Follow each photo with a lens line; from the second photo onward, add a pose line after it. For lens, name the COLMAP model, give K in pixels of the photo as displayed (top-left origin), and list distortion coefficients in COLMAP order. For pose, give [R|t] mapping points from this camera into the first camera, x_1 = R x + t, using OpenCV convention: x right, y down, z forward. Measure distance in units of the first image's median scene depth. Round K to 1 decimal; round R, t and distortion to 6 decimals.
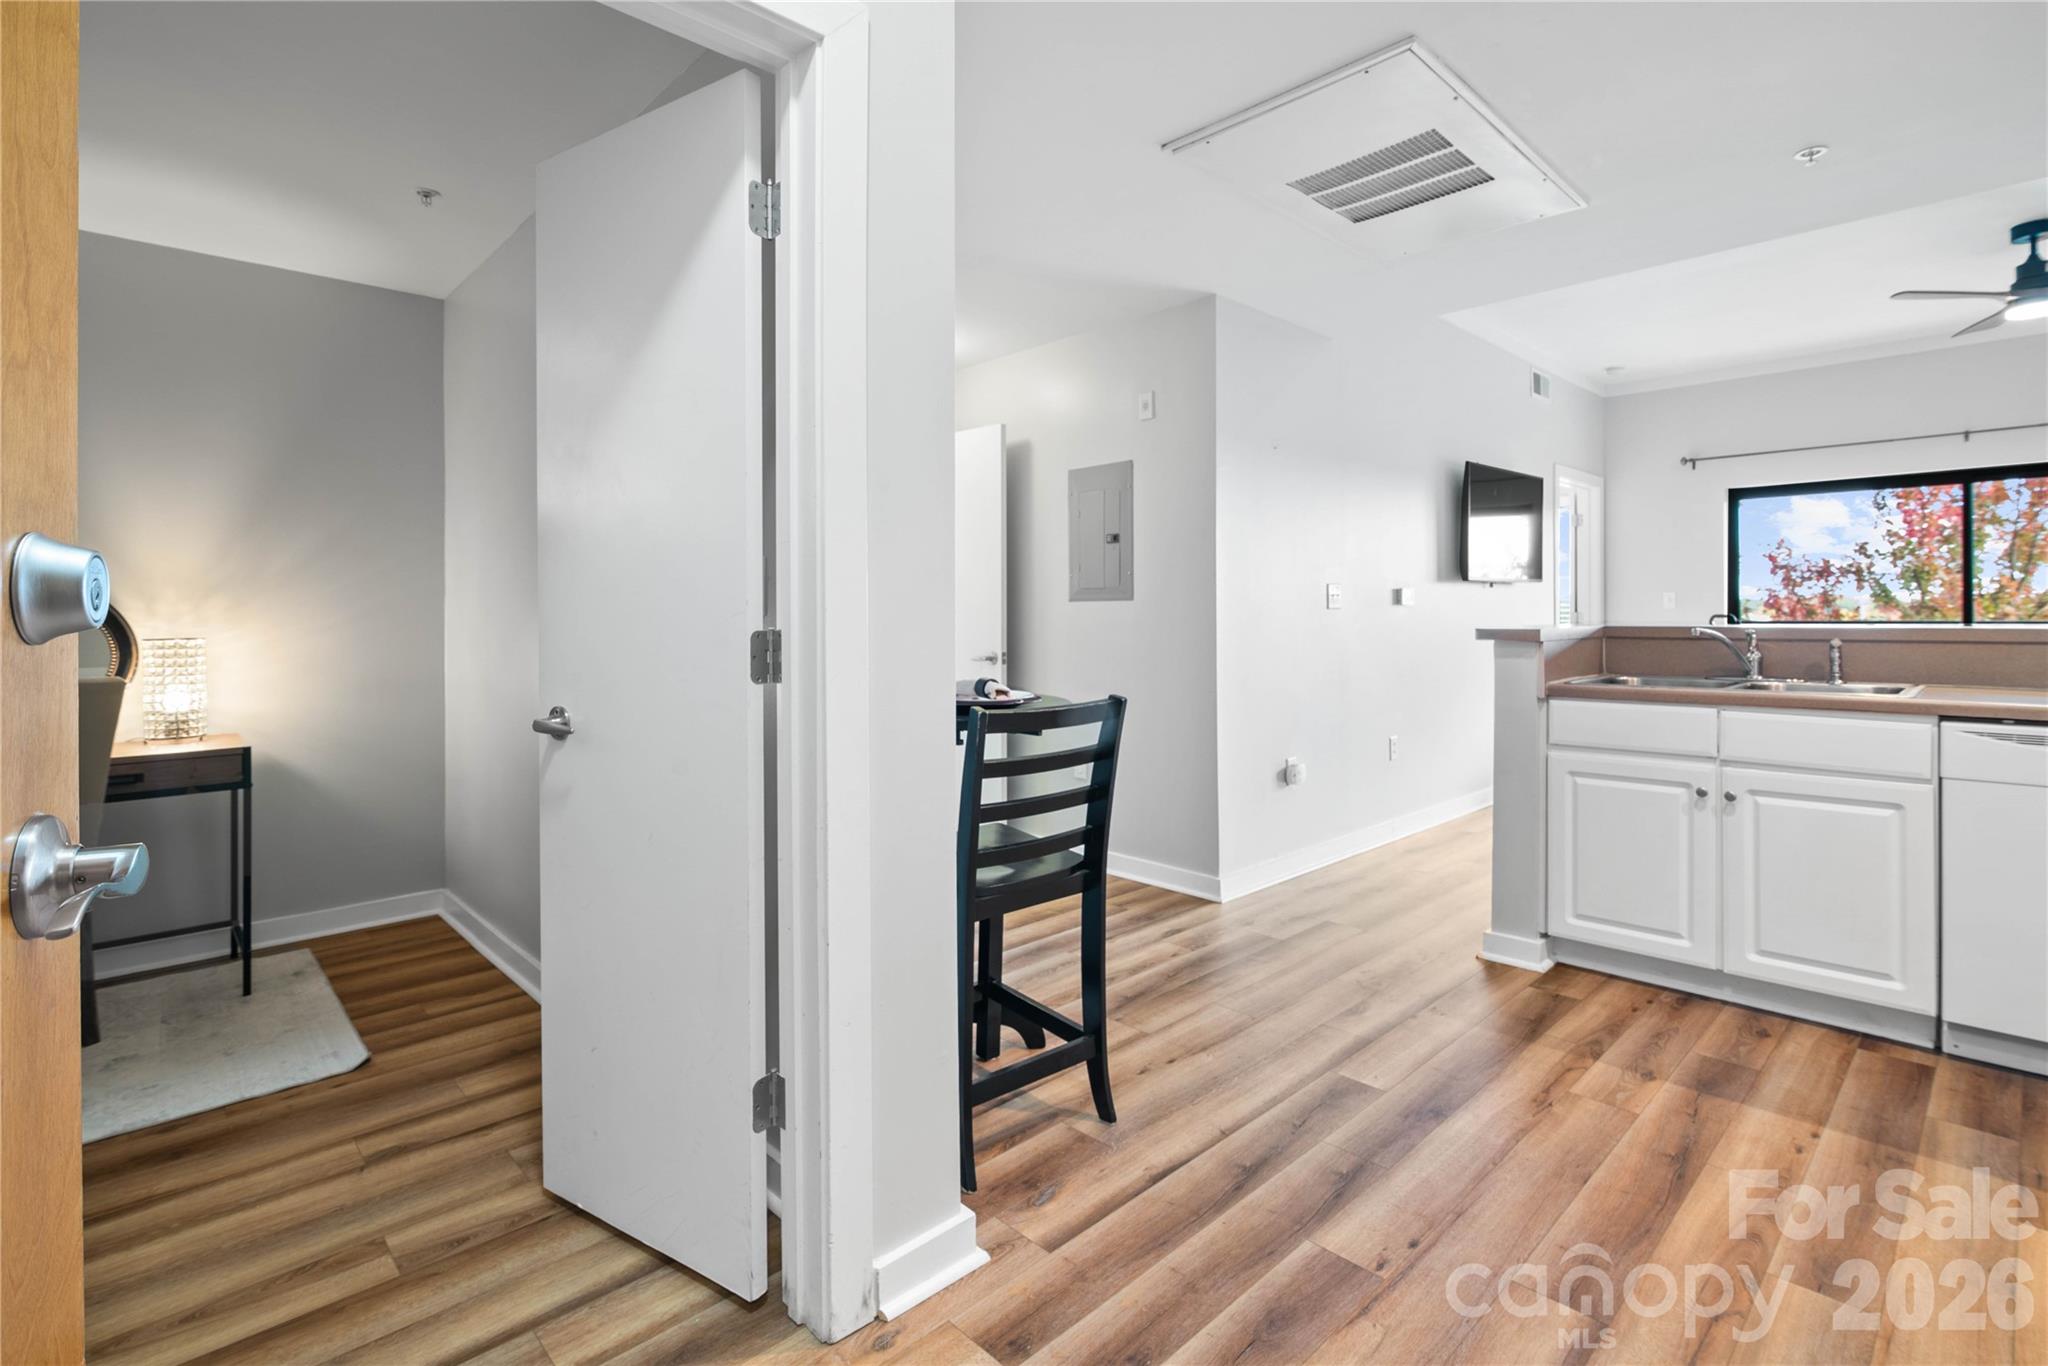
lens RADIAL K [[950.8, 0, 1021.0], [0, 950.8, 620.6], [0, 0, 1]] dist [-0.008970, 0.001142]
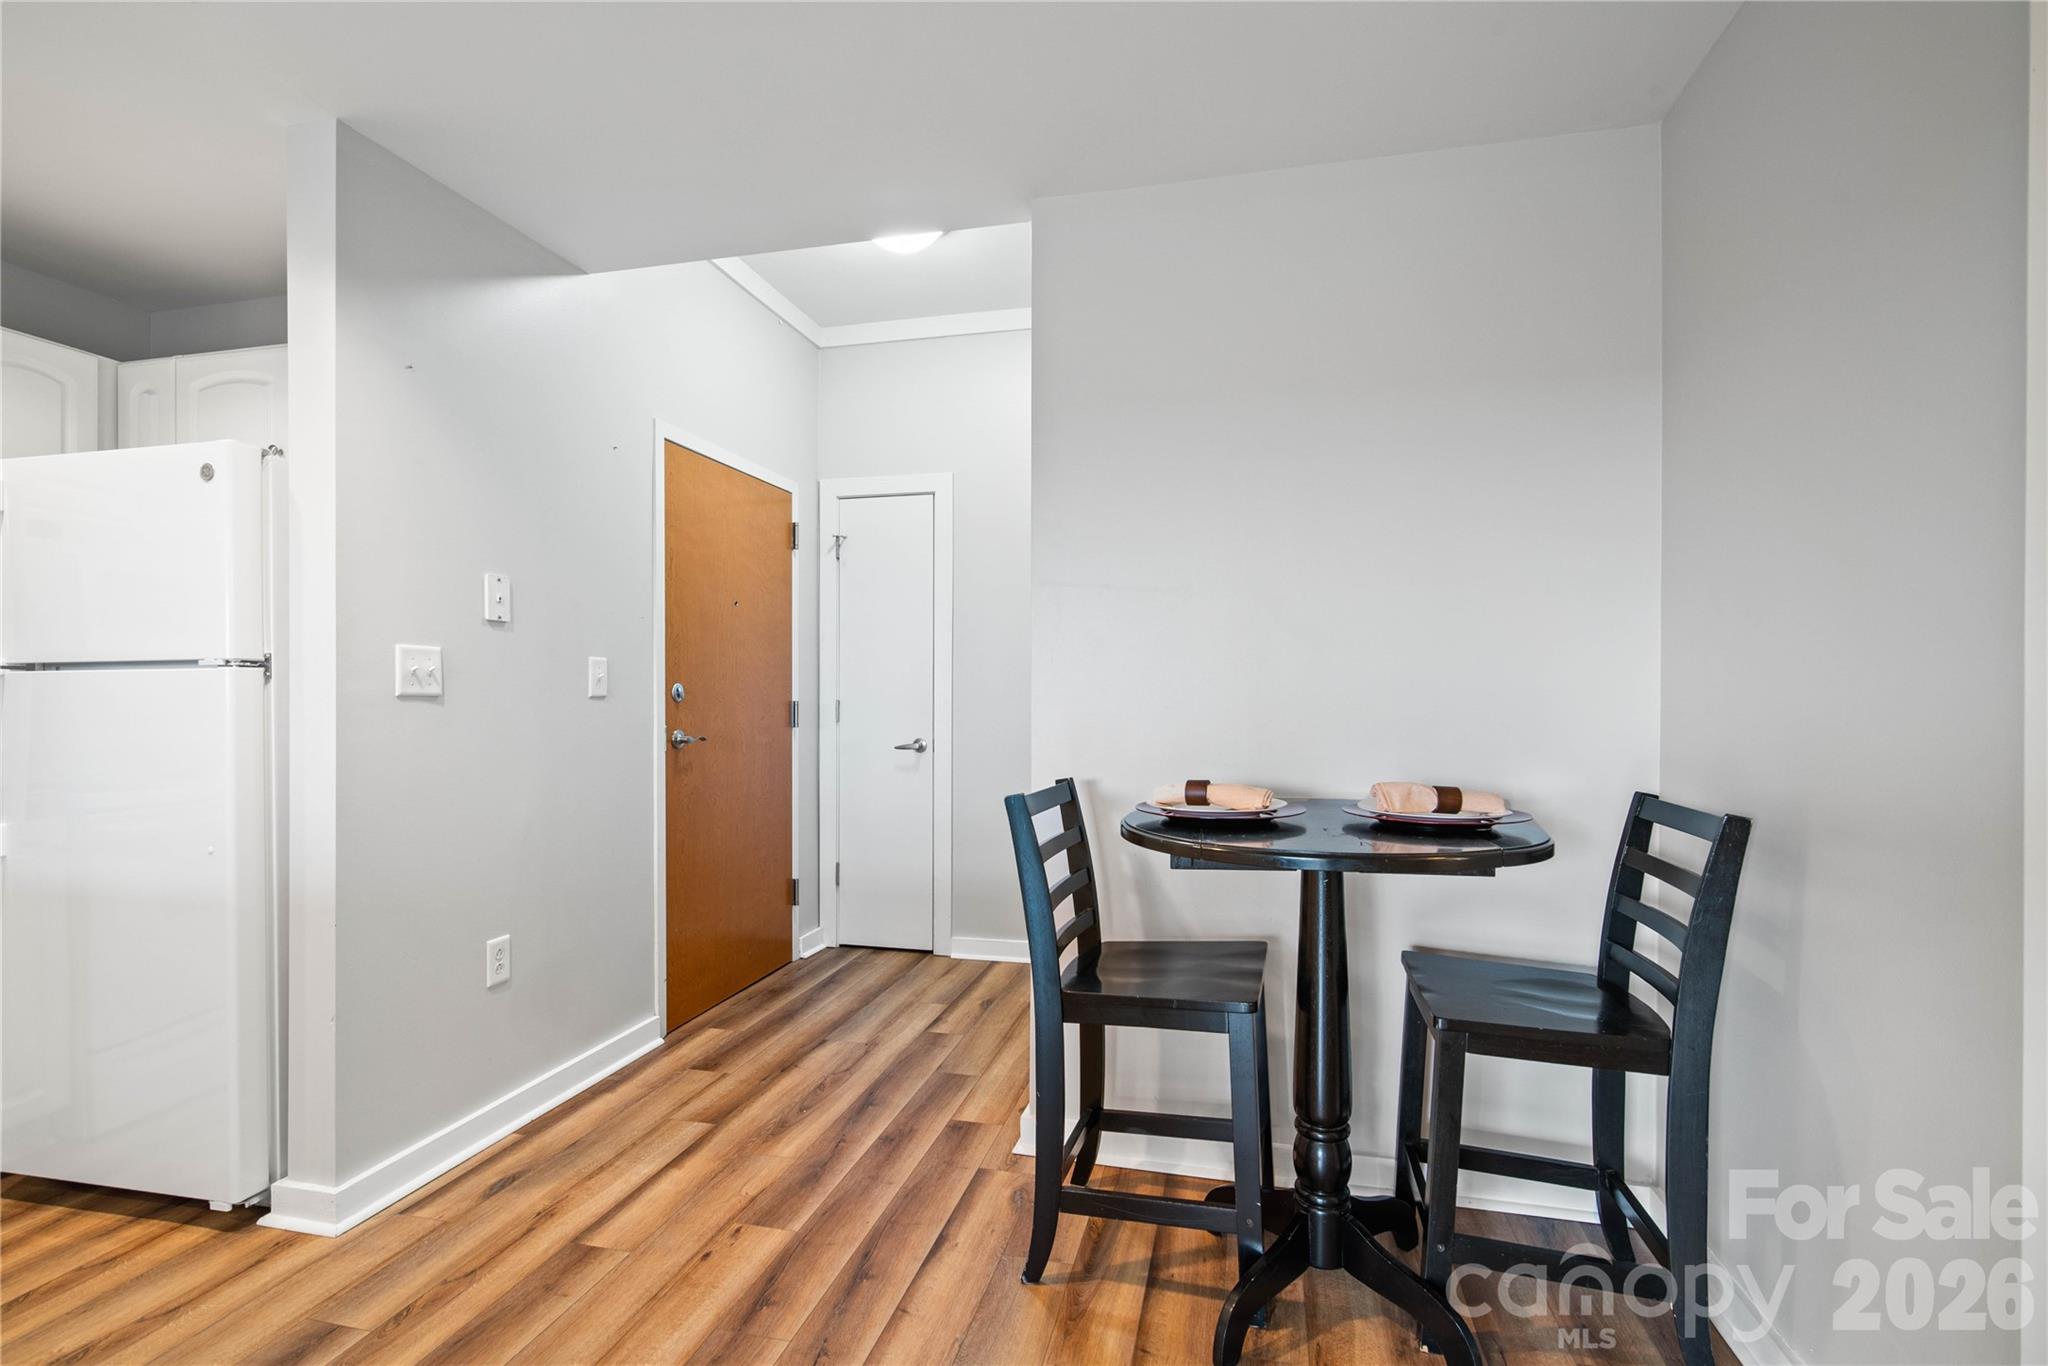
lens RADIAL K [[950.8, 0, 1042.7], [0, 950.8, 694.9], [0, 0, 1]] dist [-0.008970, 0.001142]
pose [[-0.825835, 0.012399, -0.563776, 0.675370], [0.009018, 0.999921, 0.008782, -0.024950], [0.563840, 0.002168, -0.825881, 2.049474]]
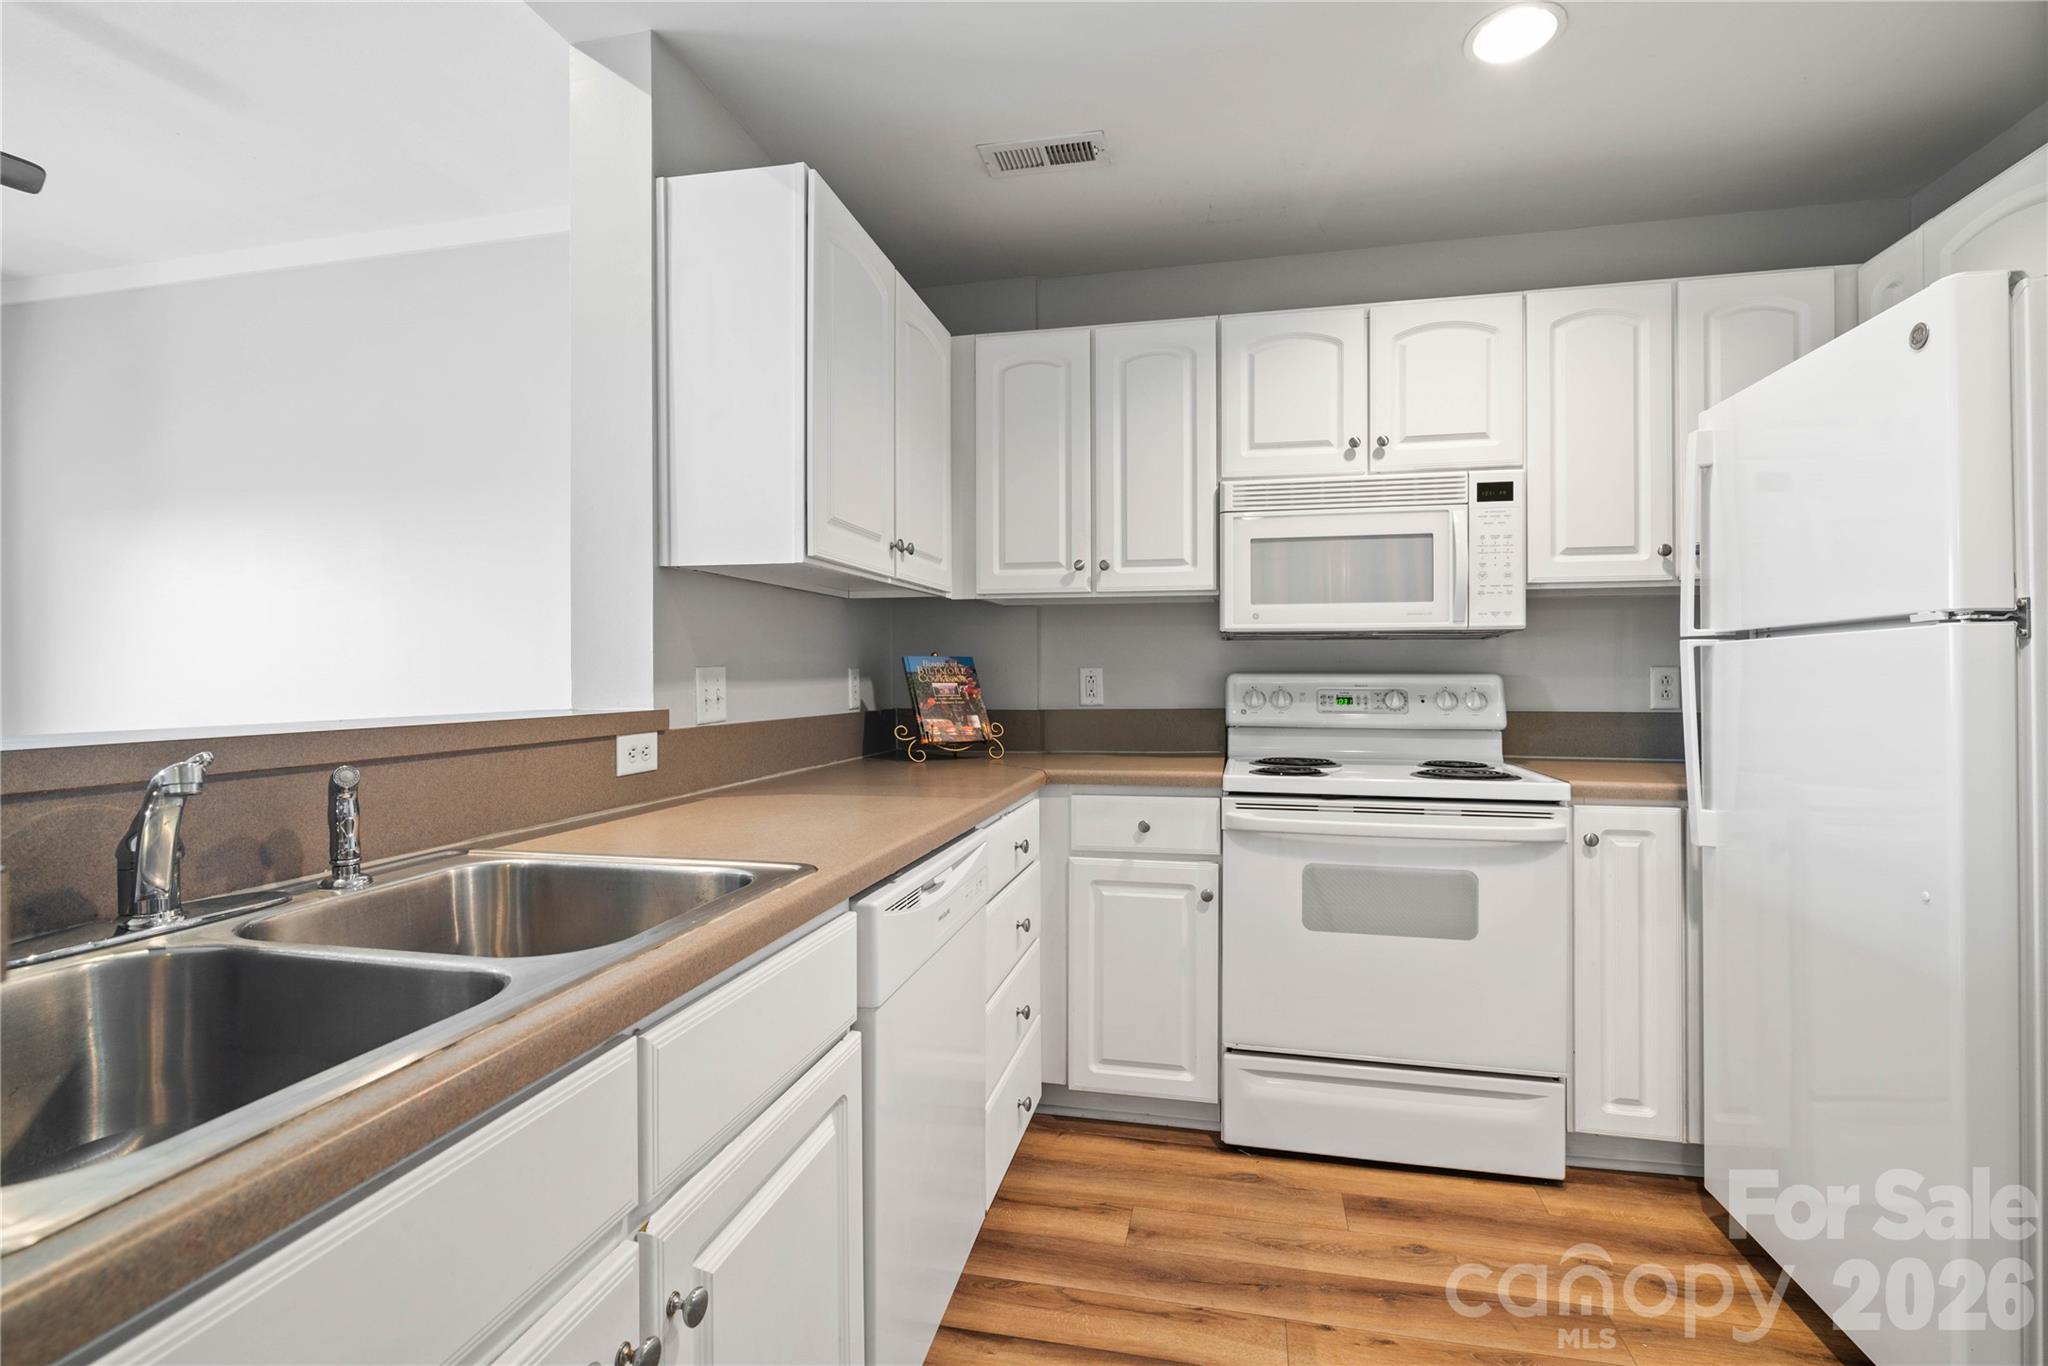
lens RADIAL K [[950.8, 0, 1016.1], [0, 950.8, 667.7], [0, 0, 1]] dist [-0.008970, 0.001142]
pose [[-0.565639, 0.017197, 0.824474, 0.649355], [0.012250, 0.999847, -0.012451, -0.021654], [-0.824562, 0.003057, -0.565763, 1.592094]]
